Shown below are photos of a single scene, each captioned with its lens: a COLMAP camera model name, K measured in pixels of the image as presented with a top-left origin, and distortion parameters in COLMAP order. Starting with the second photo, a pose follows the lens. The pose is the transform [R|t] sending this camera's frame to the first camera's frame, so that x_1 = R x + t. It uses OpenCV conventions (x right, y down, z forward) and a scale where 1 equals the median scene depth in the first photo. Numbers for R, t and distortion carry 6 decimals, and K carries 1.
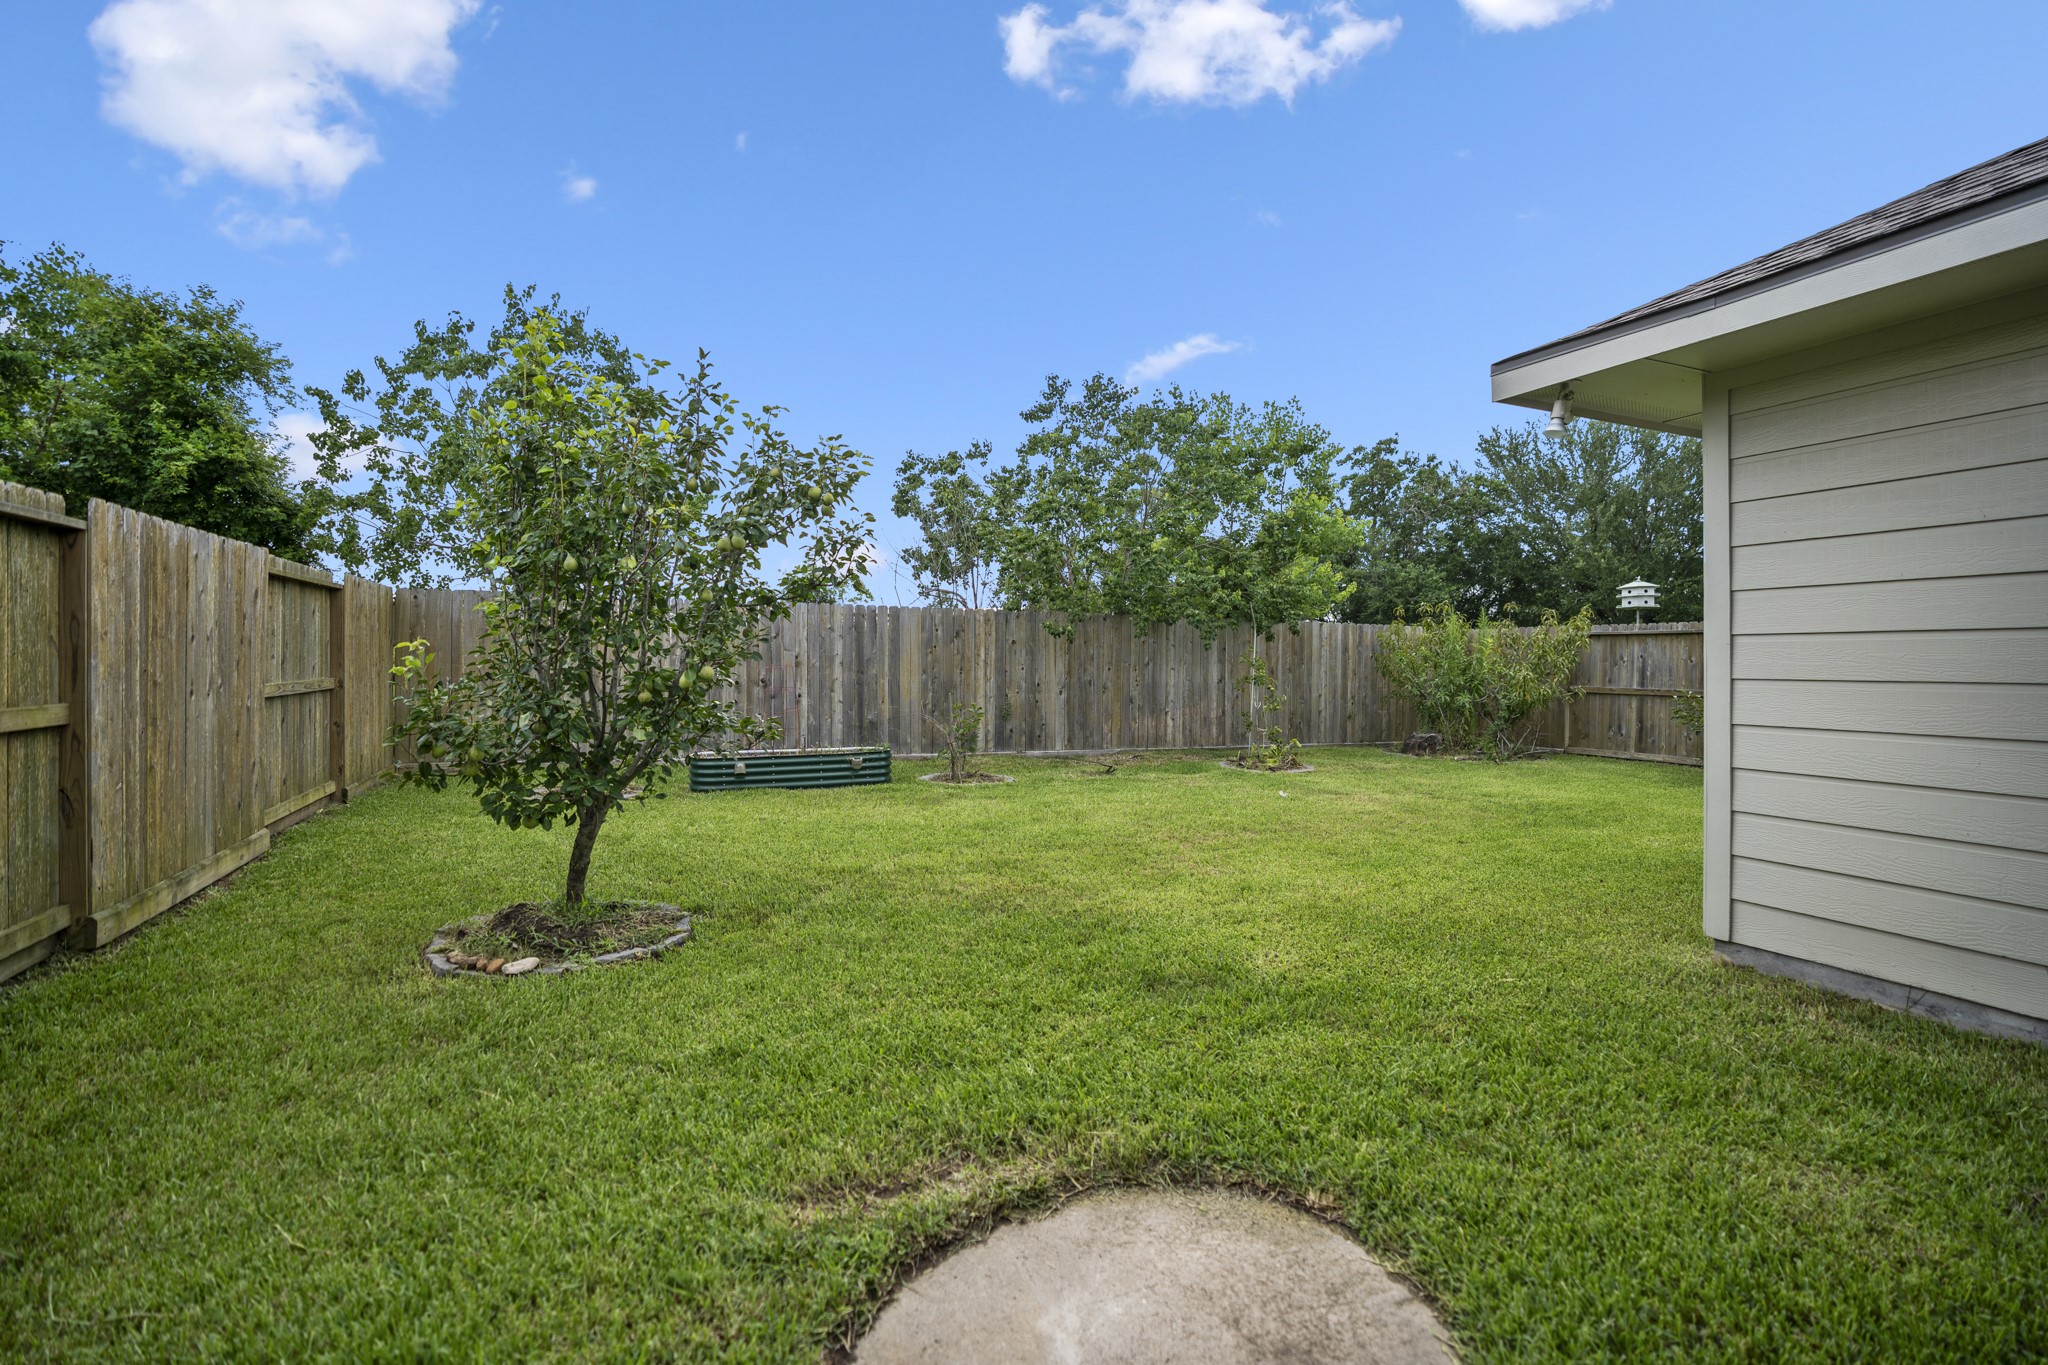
lens RADIAL K [[947.0, 0, 999.3], [0, 947.0, 672.8], [0, 0, 1]] dist [-0.079930, 0.044136]
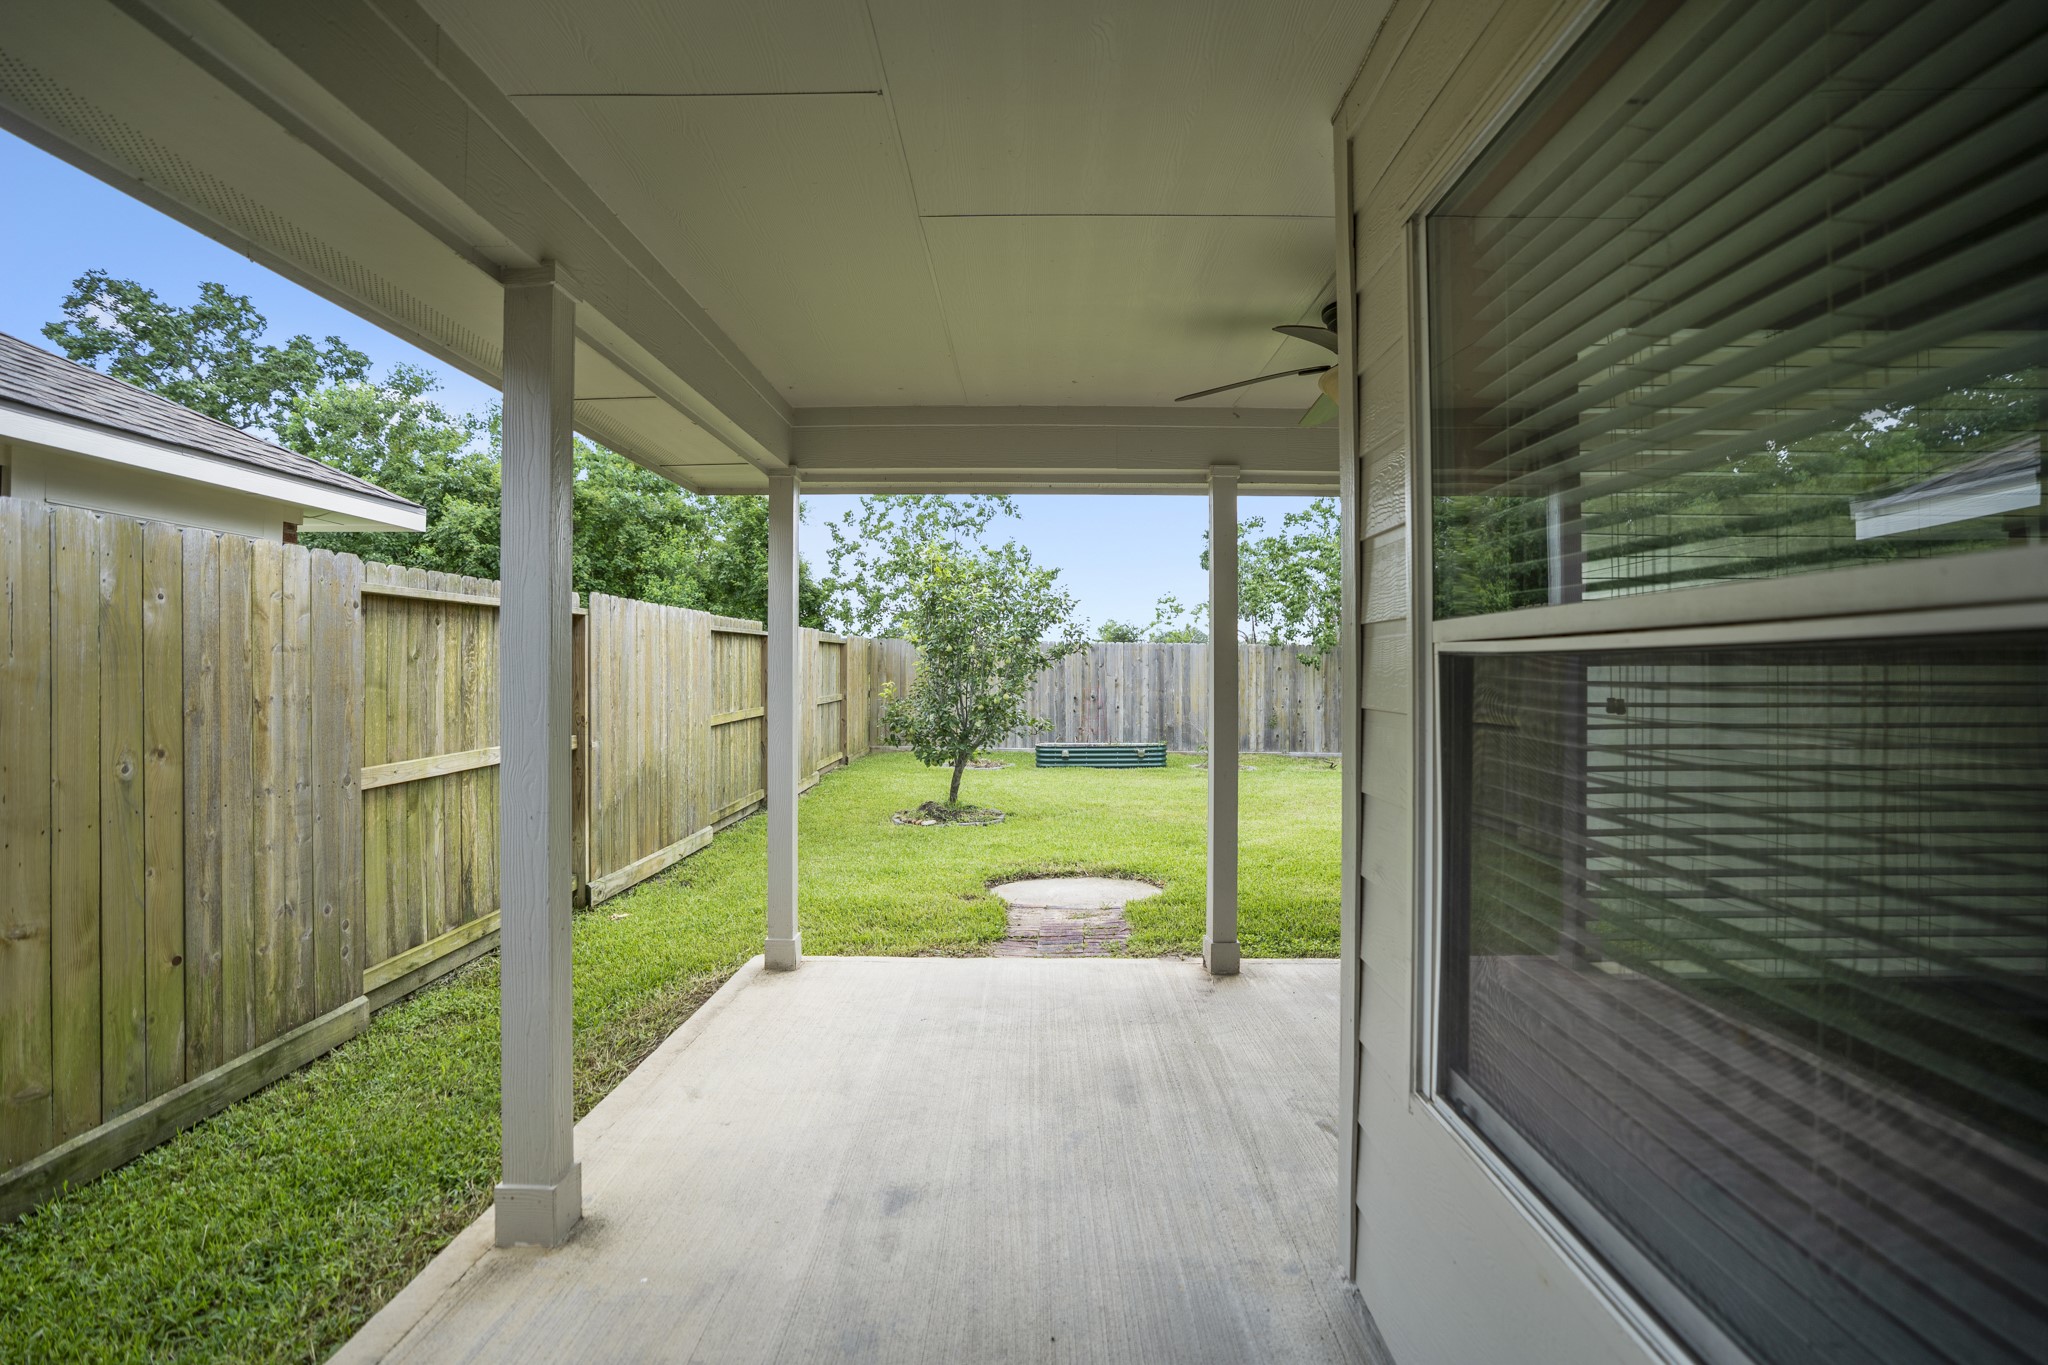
lens RADIAL K [[1012.7, 0, 980.2], [0, 1012.7, 698.8], [0, 0, 1]] dist [-0.062677, 0.024500]
pose [[0.899458, 0.010486, -0.436881, 0.321290], [-0.003103, 0.999840, 0.017609, -0.017958], [0.436996, -0.014482, 0.899347, -0.557018]]
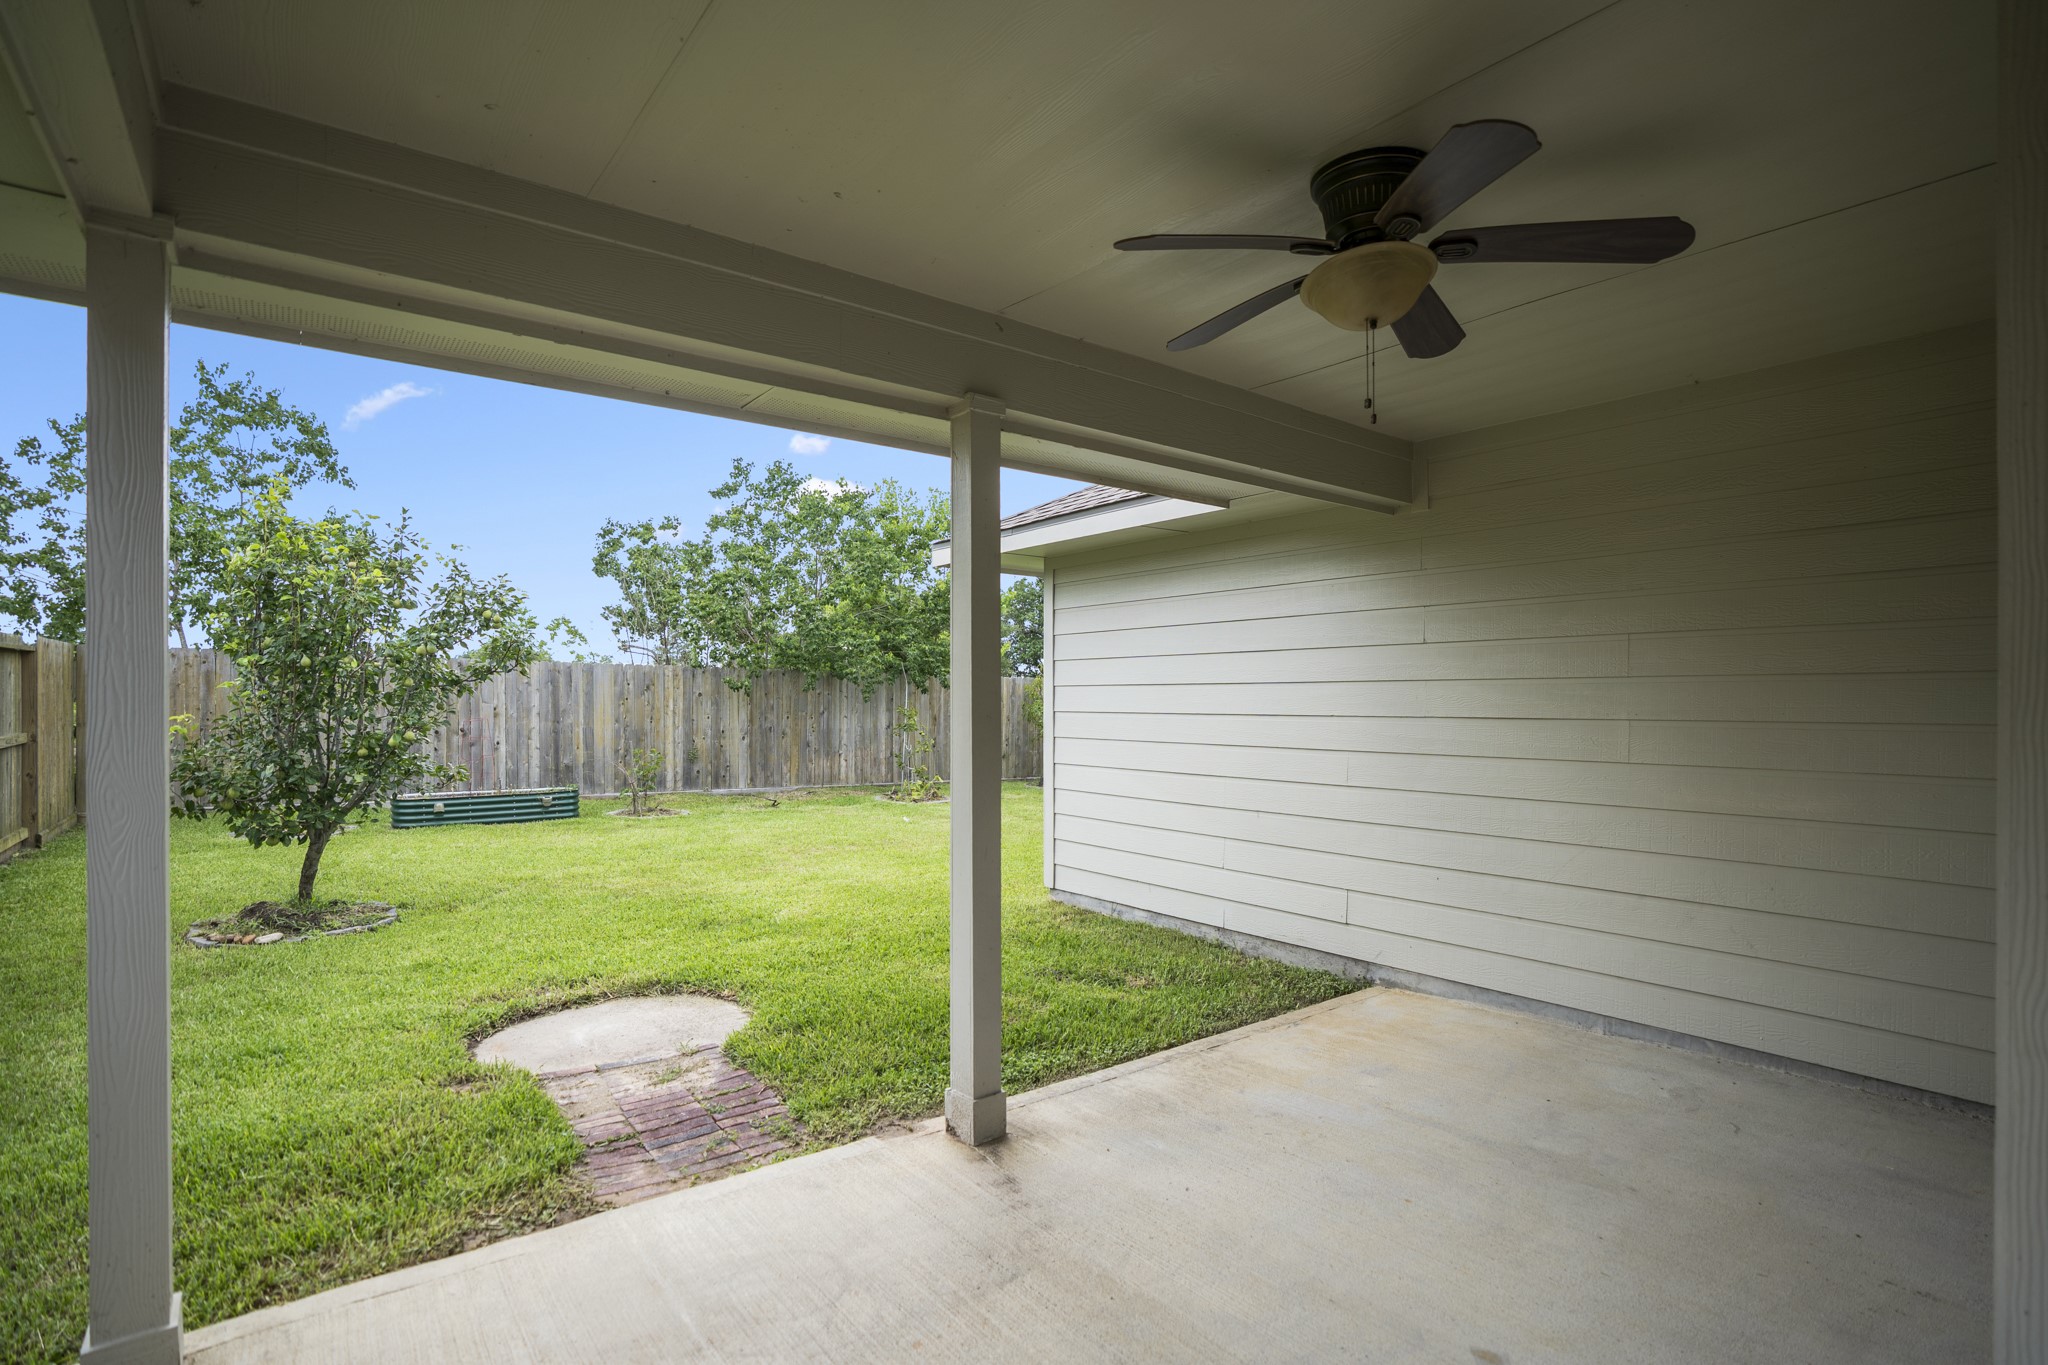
lens RADIAL K [[1028.3, 0, 1016.1], [0, 1028.3, 713.6], [0, 0, 1]] dist [-0.062516, 0.028913]
pose [[0.970355, -0.001903, 0.241677, 0.110926], [0.000491, 0.999982, 0.005904, -0.020758], [-0.241684, -0.005610, 0.970339, -0.368568]]
